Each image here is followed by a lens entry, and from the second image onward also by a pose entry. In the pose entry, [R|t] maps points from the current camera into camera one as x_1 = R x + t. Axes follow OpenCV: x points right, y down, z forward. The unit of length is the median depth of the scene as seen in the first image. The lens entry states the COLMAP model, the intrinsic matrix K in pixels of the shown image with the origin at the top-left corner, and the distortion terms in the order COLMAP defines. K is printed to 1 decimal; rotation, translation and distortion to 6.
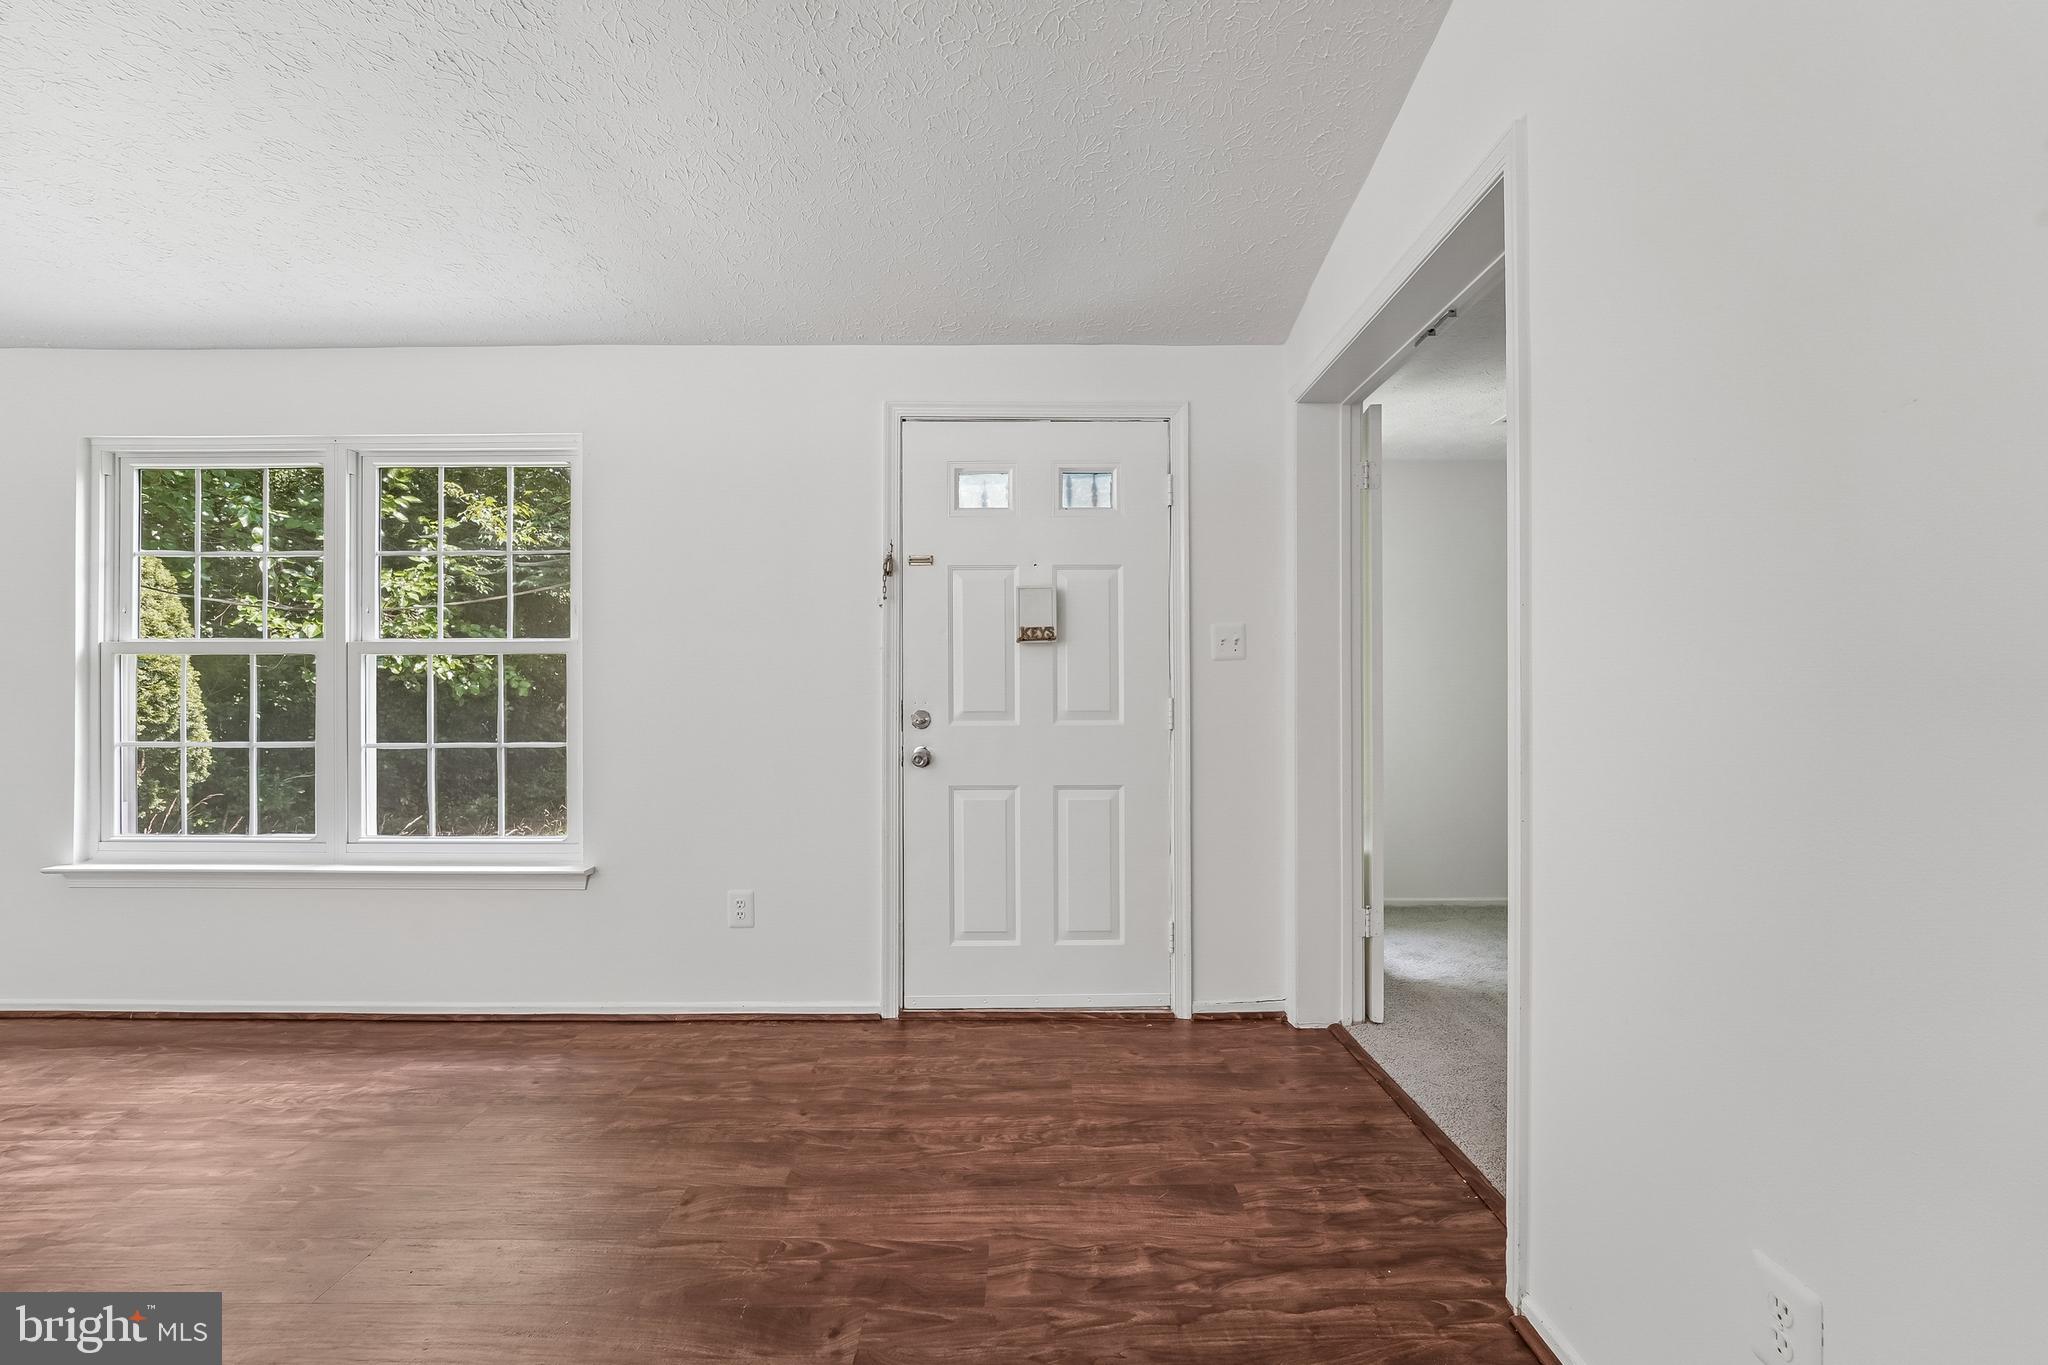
lens RADIAL K [[863.1, 0, 1021.5], [0, 863.1, 651.4], [0, 0, 1]] dist [0.004105, -0.000540]
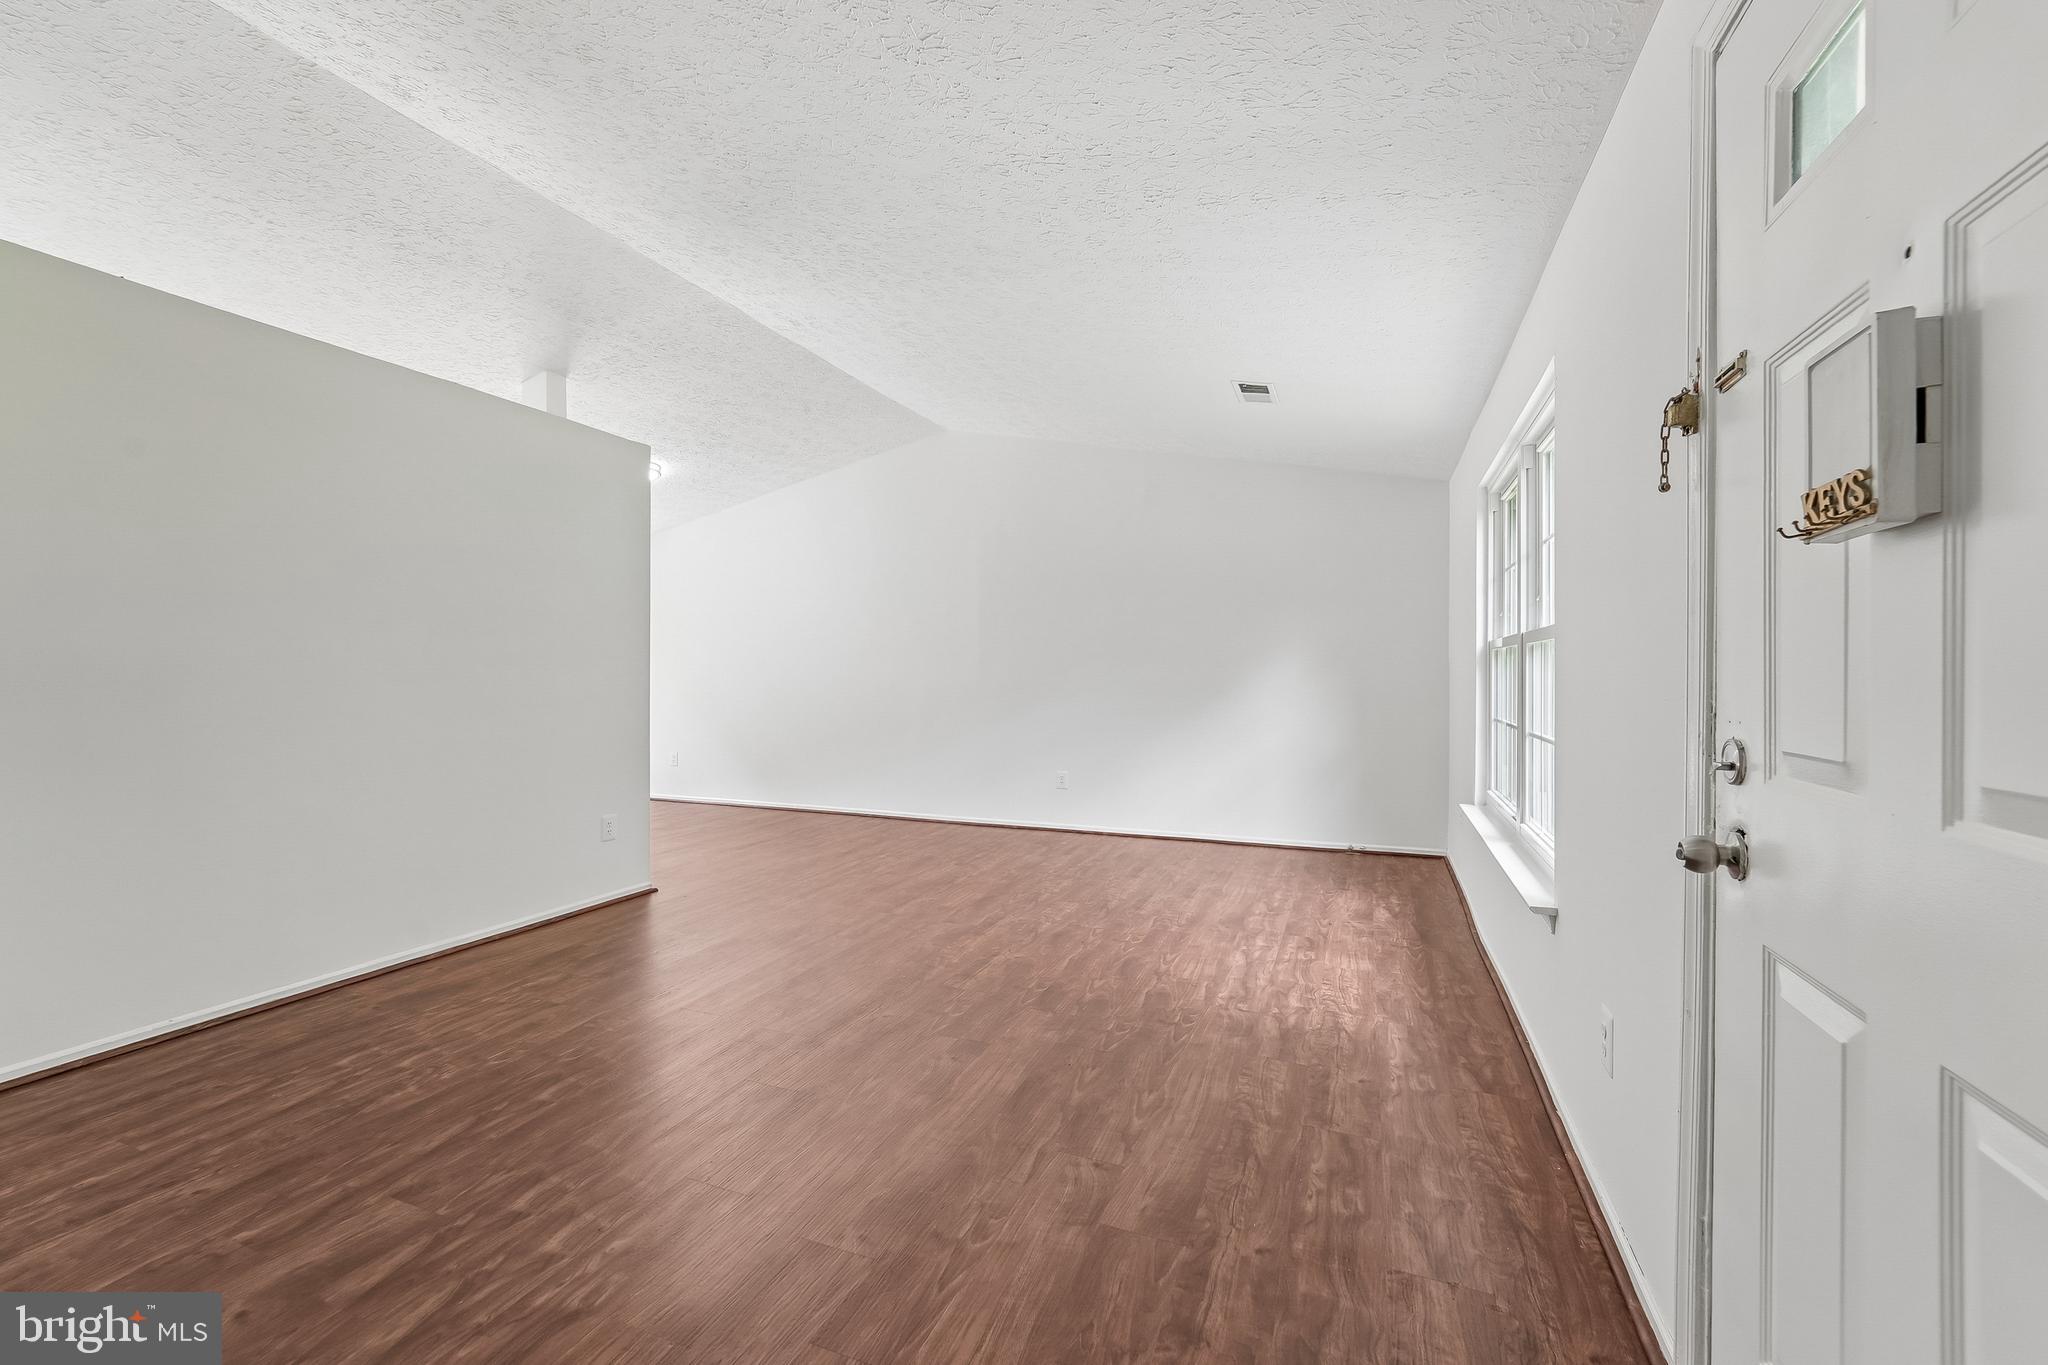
lens RADIAL K [[839.6, 0, 1029.2], [0, 839.6, 689.5], [0, 0, 1]] dist [-0.015091, 0.000782]
pose [[-0.366391, 0.019918, -0.930248, 0.444320], [0.026686, 0.999585, 0.010892, 0.038880], [0.930078, -0.020834, -0.366771, 1.019909]]
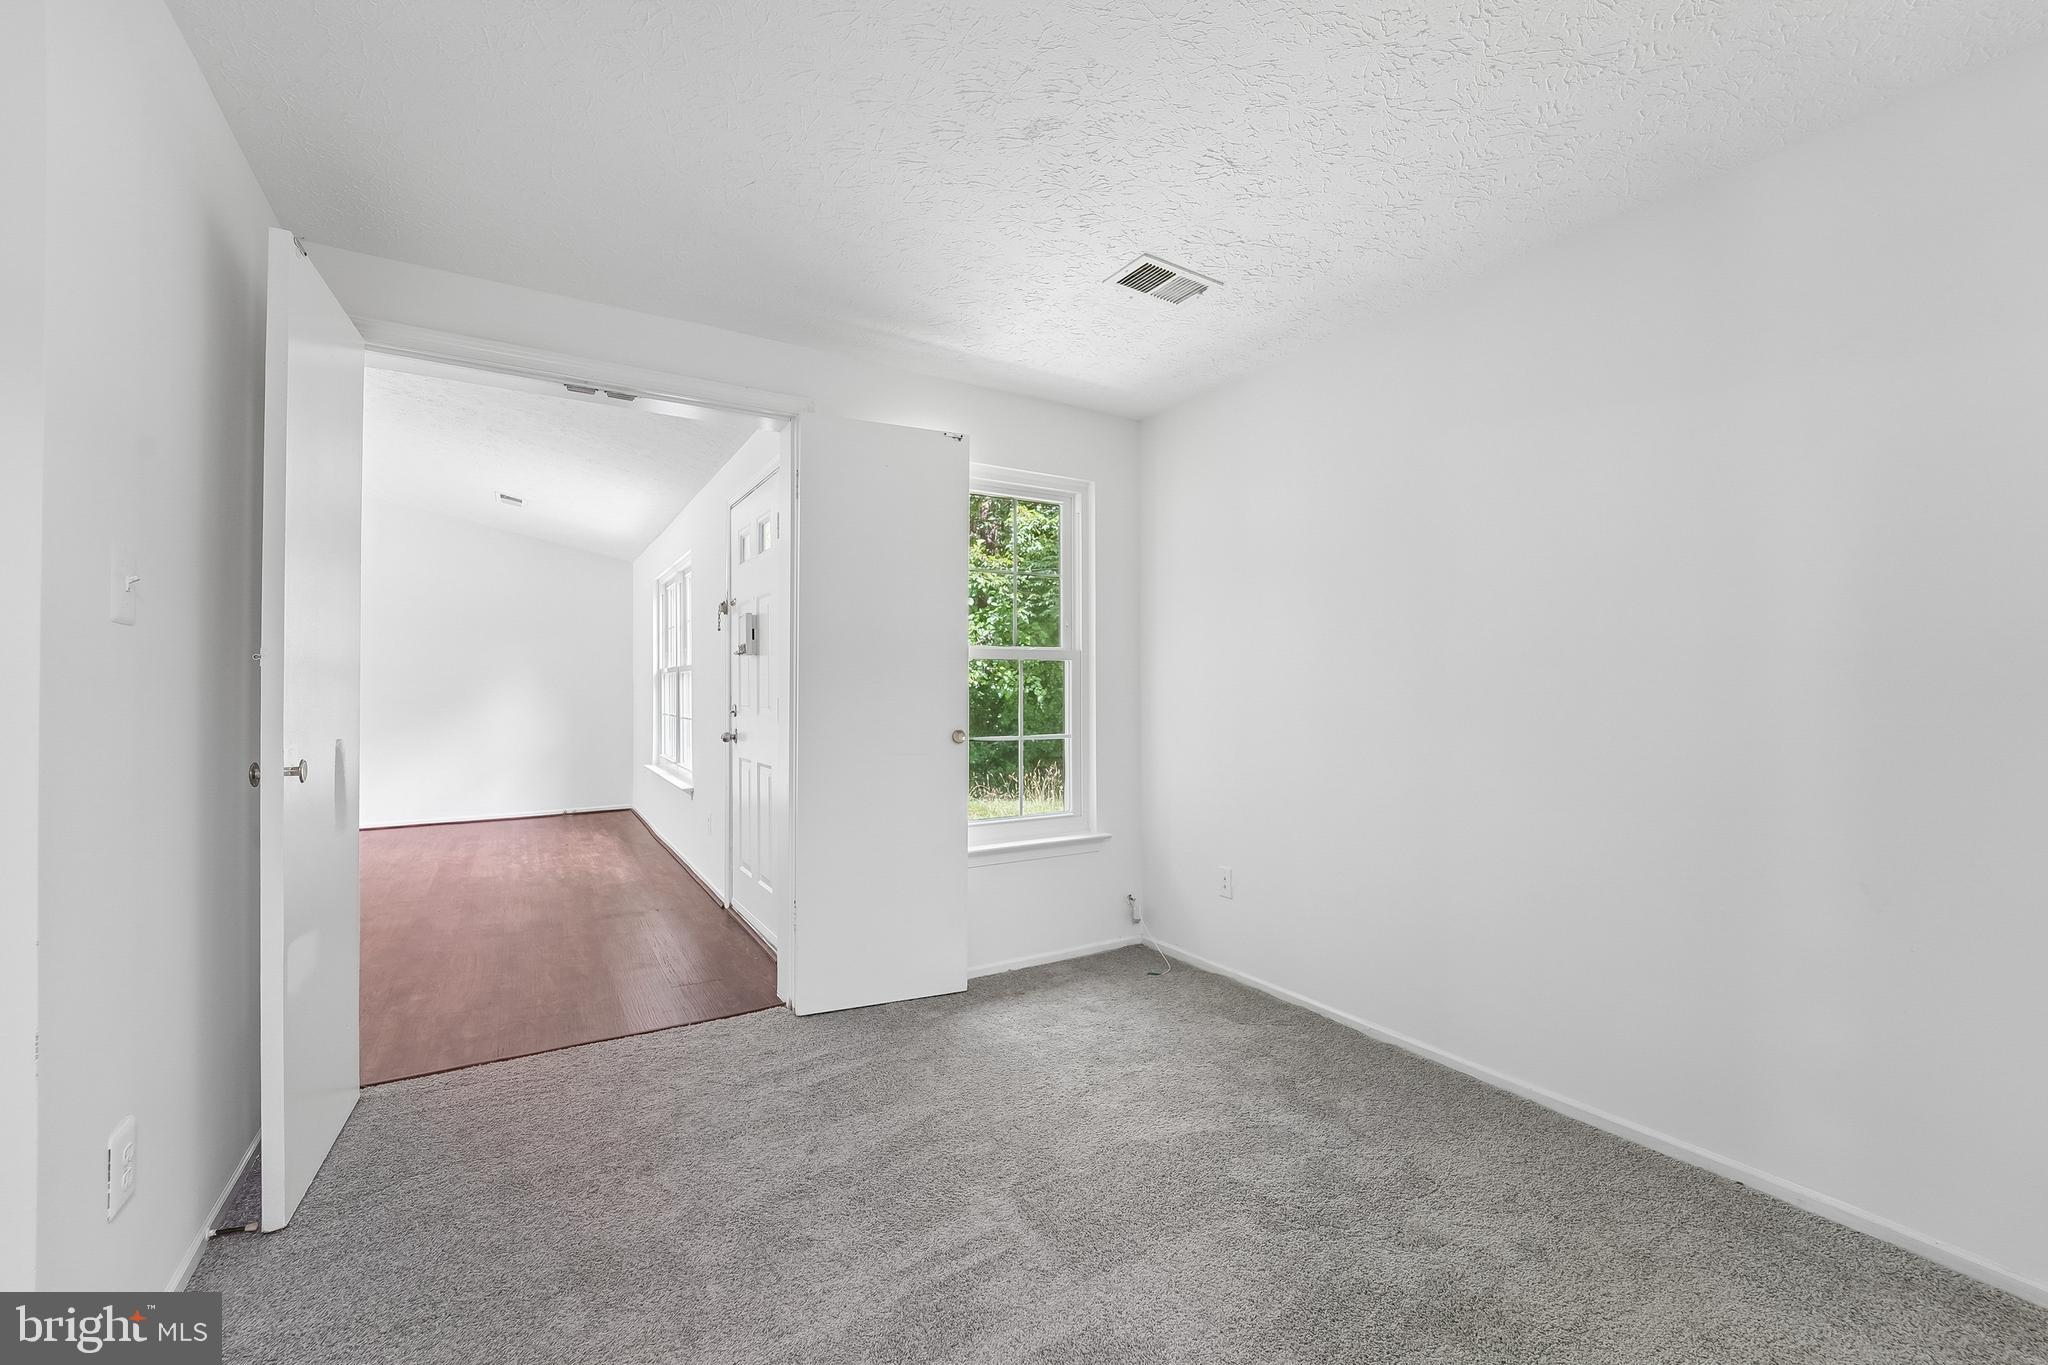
lens RADIAL K [[839.6, 0, 1022.3], [0, 839.6, 684.2], [0, 0, 1]] dist [-0.015091, 0.000782]
pose [[0.521730, -0.003918, -0.853102, 1.614586], [0.022666, 0.999700, 0.009270, 0.039532], [0.852810, -0.024173, 0.521662, 0.830670]]
